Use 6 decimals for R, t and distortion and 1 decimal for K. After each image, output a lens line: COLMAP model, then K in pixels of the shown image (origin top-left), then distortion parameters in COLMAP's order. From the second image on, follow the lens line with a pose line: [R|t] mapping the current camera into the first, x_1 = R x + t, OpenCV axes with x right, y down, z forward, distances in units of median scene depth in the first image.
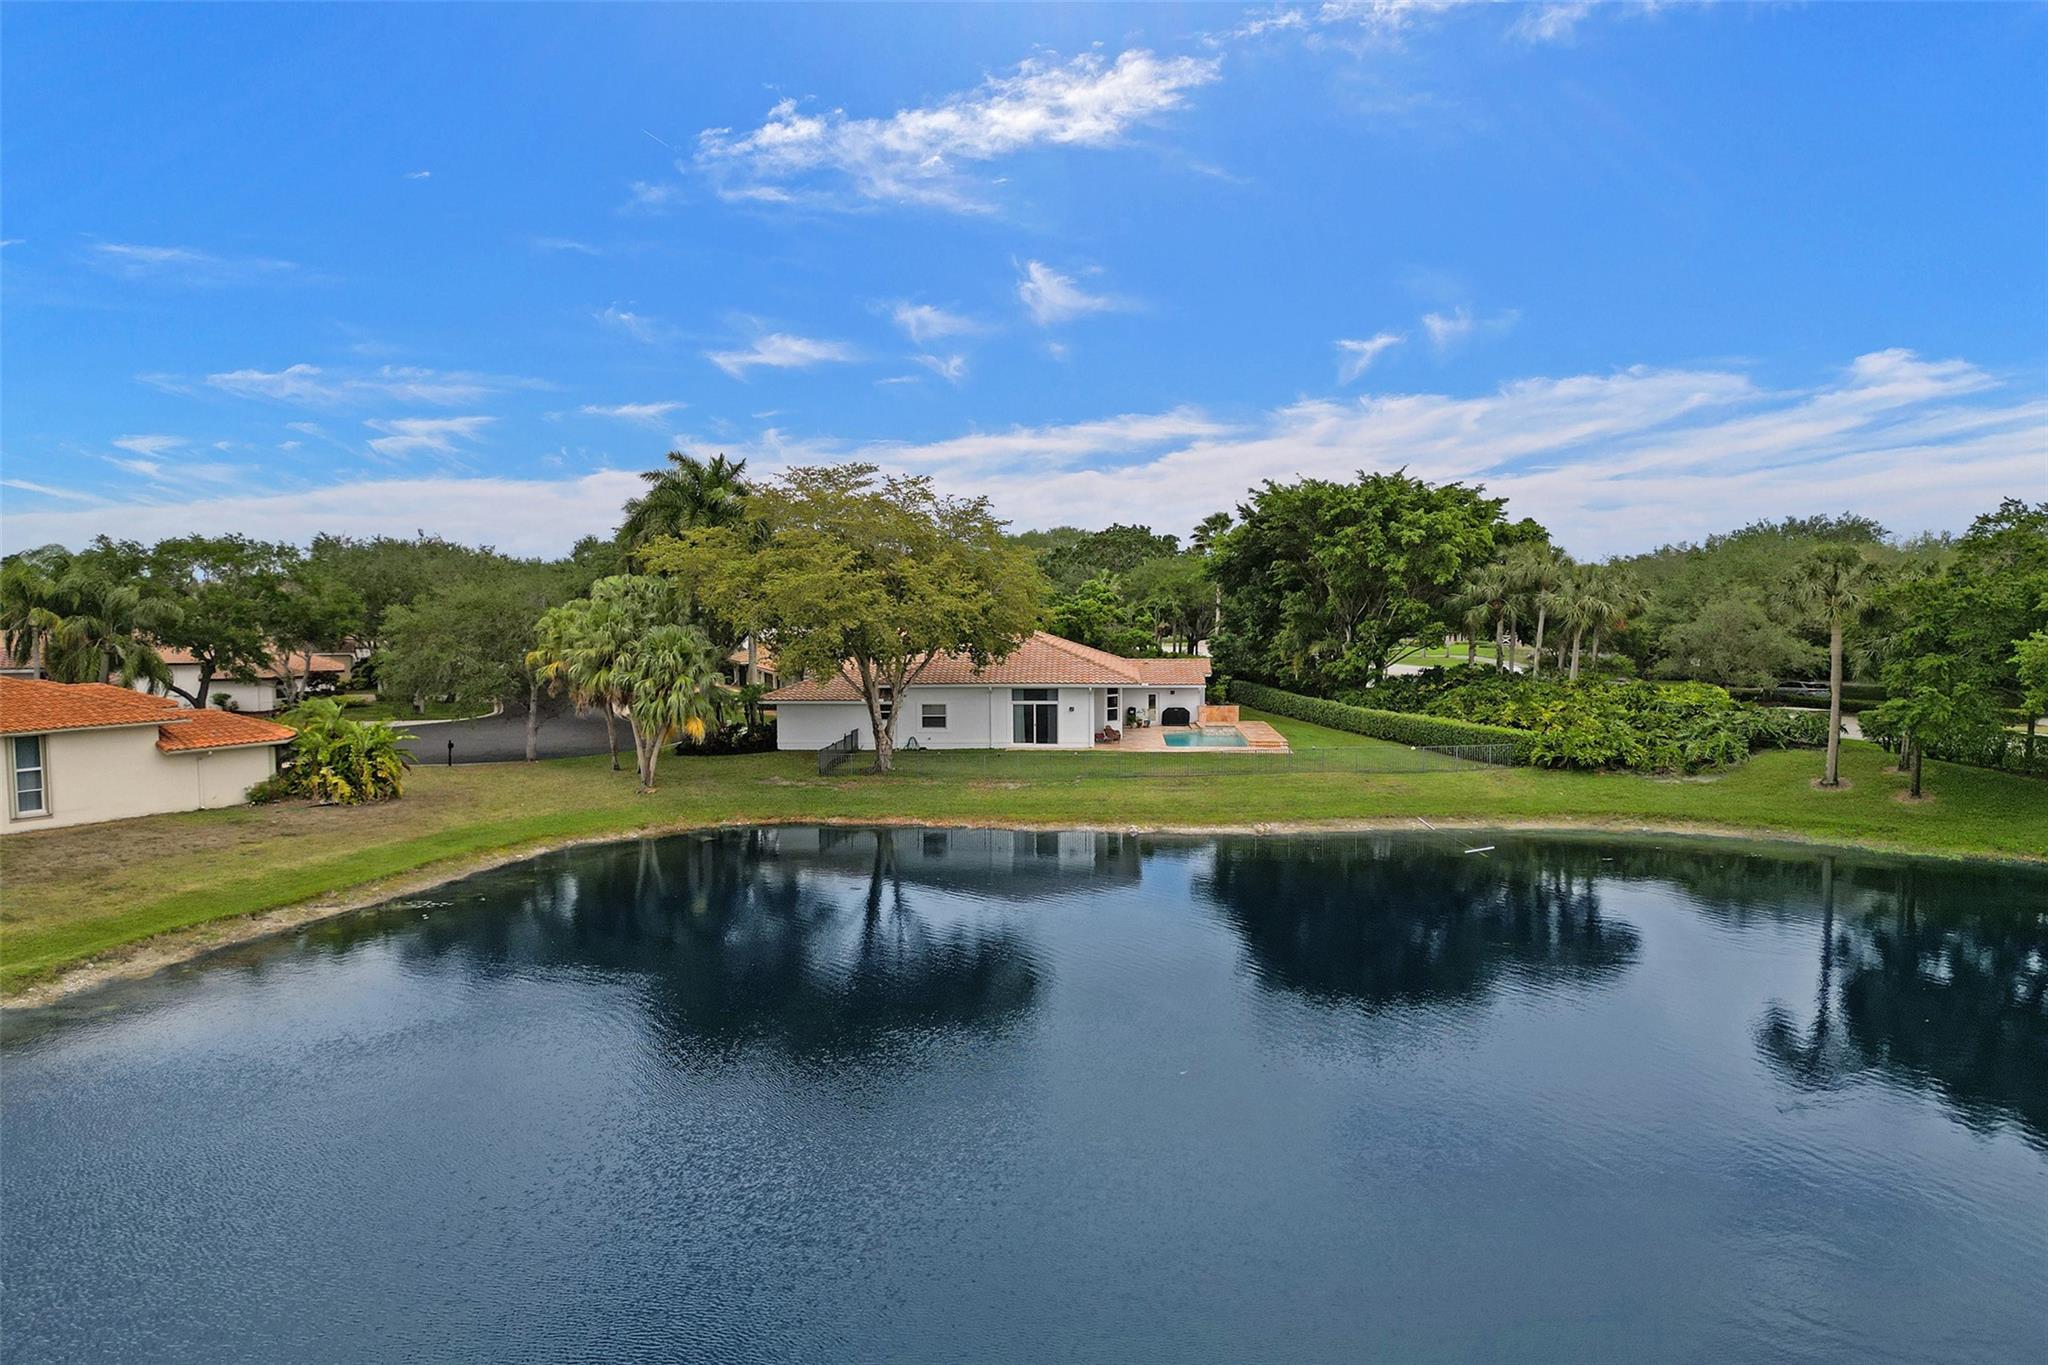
lens RADIAL K [[1401.6, 0, 1011.5], [0, 1401.6, 745.0], [0, 0, 1]] dist [0.039646, -0.001642]
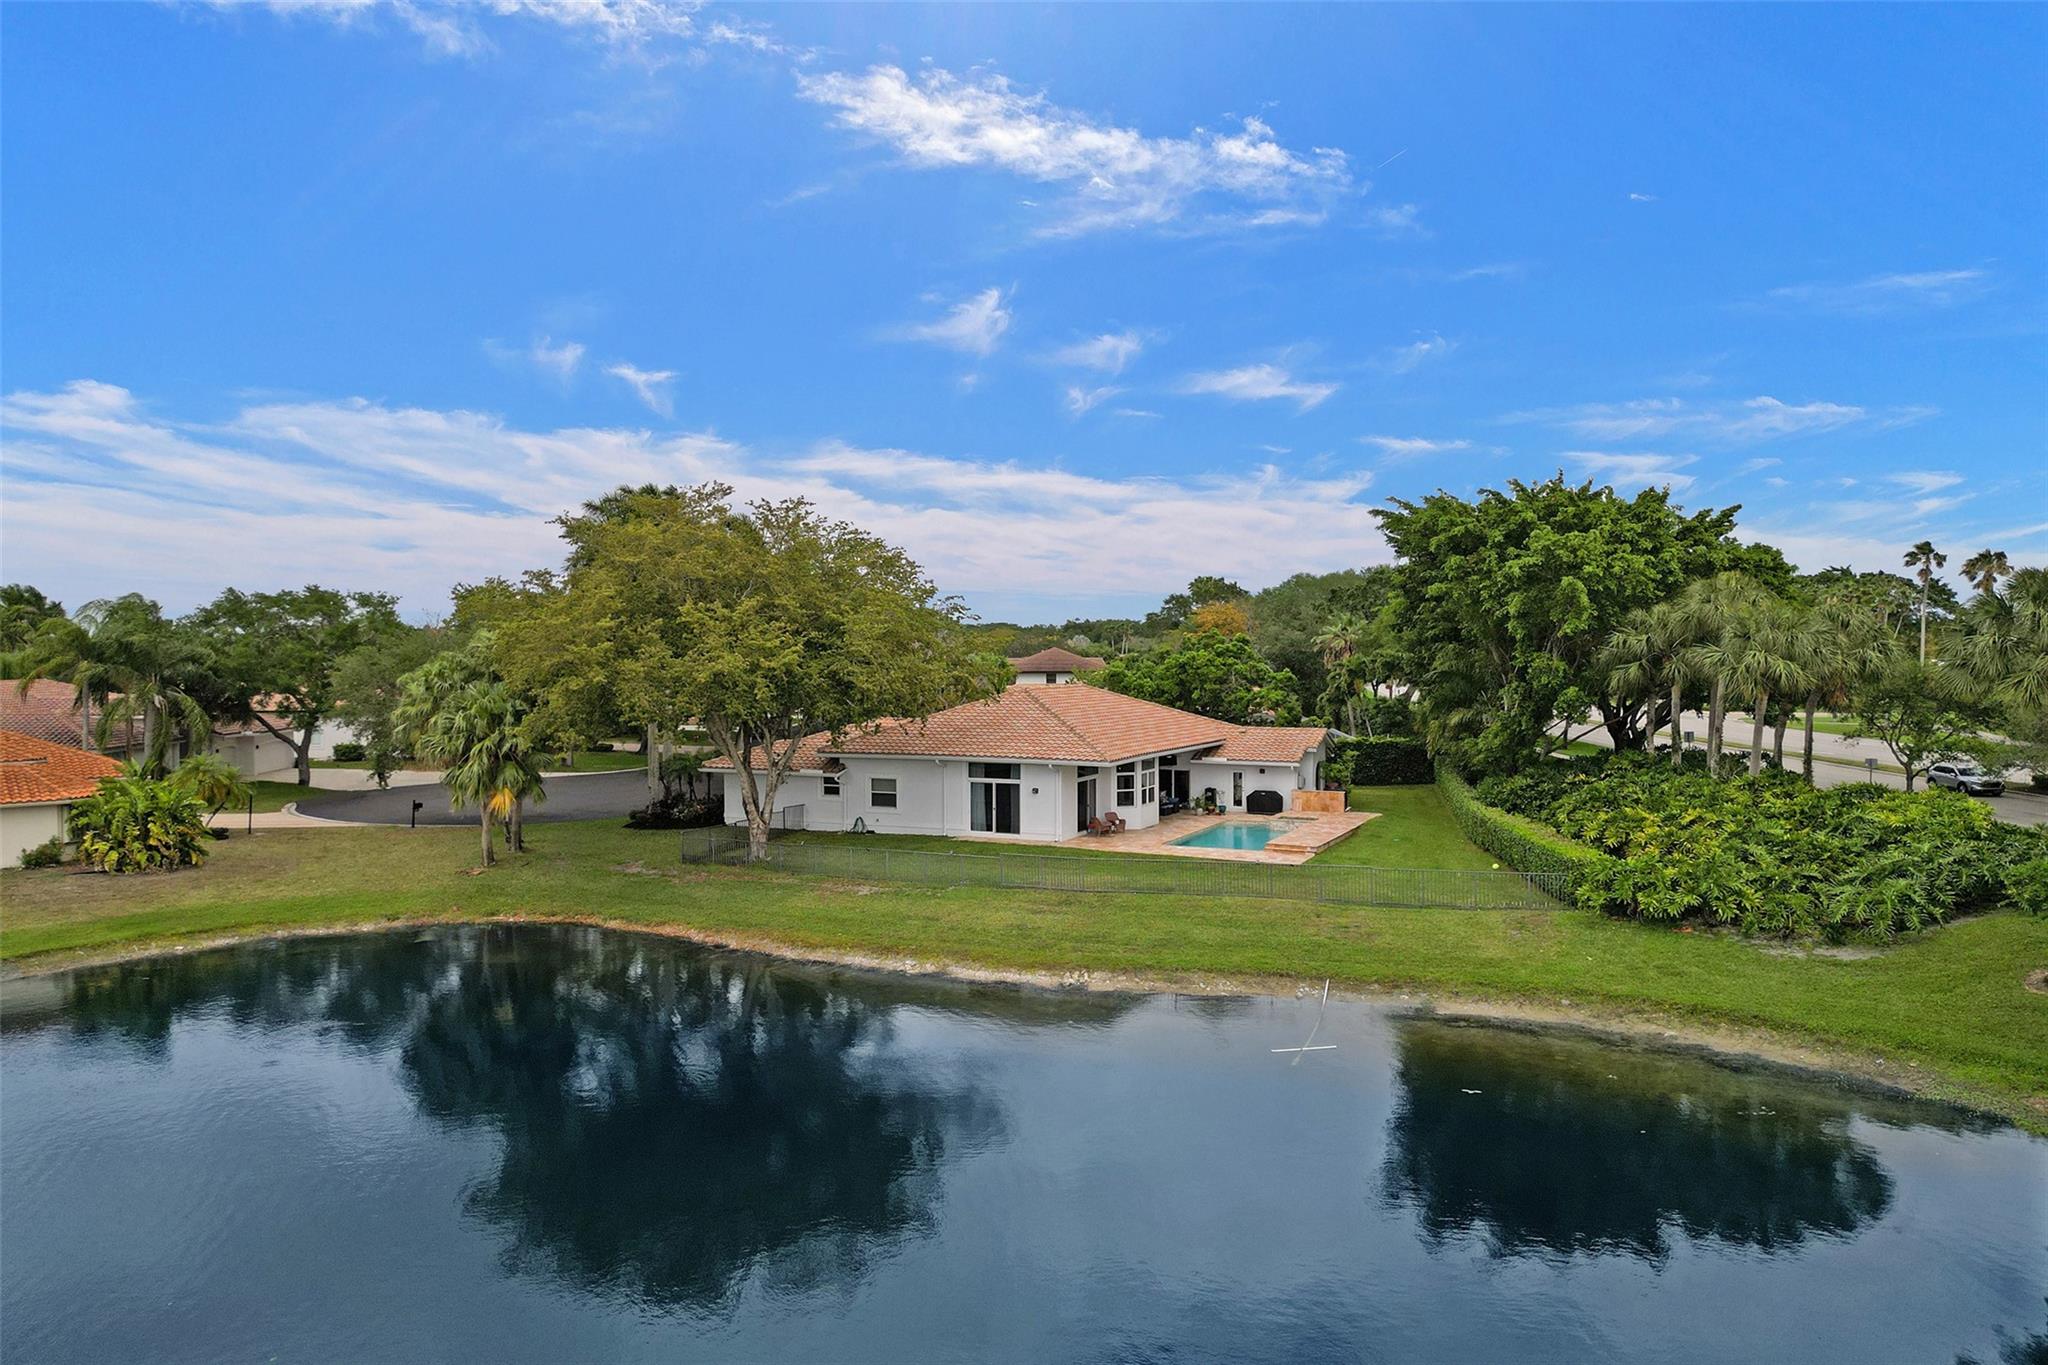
lens RADIAL K [[1401.6, 0, 1011.5], [0, 1401.6, 745.0], [0, 0, 1]] dist [0.039646, -0.001642]
pose [[0.940942, 0.027201, -0.337473, 0.274118], [-0.039333, 0.998800, -0.029165, -0.025936], [0.336275, 0.040716, 0.940883, 0.232703]]
